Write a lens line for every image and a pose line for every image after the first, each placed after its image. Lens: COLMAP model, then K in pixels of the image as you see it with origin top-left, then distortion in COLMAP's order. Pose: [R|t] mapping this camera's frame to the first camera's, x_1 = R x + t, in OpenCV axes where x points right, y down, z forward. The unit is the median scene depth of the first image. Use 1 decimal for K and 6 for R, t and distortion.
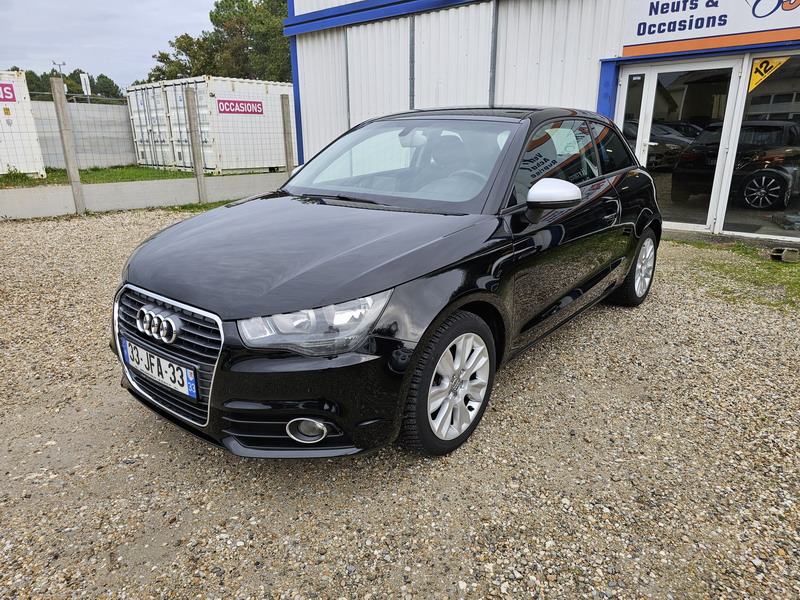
lens RADIAL K [[537.1, 0, 400.0], [0, 537.1, 300.0], [0, 0, 1]] dist [0.041327, -0.022517]
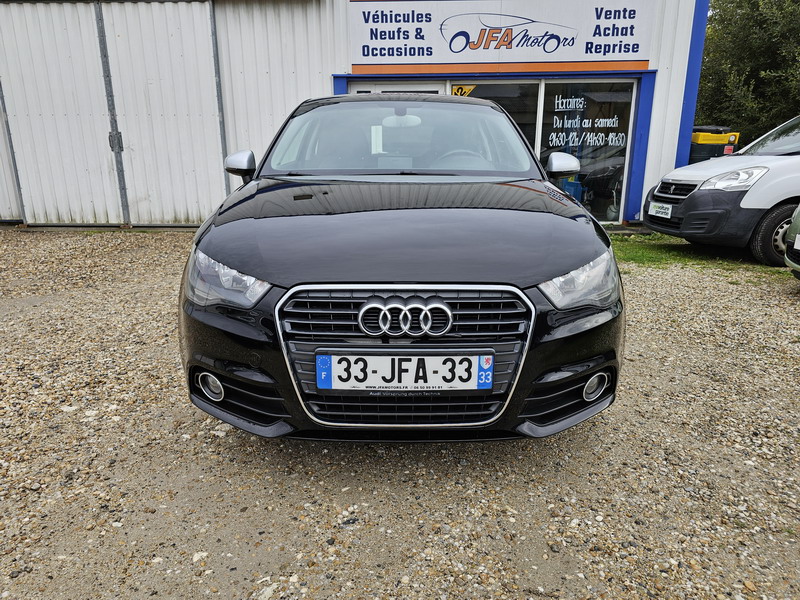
lens RADIAL K [[542.6, 0, 395.5], [0, 542.6, 302.8], [0, 0, 1]] dist [0.043727, -0.036430]
pose [[0.772666, -0.162339, 0.613704, -0.305025], [0.187445, 0.981988, 0.023761, 0.000535], [-0.606507, 0.096676, 0.789178, 0.124502]]
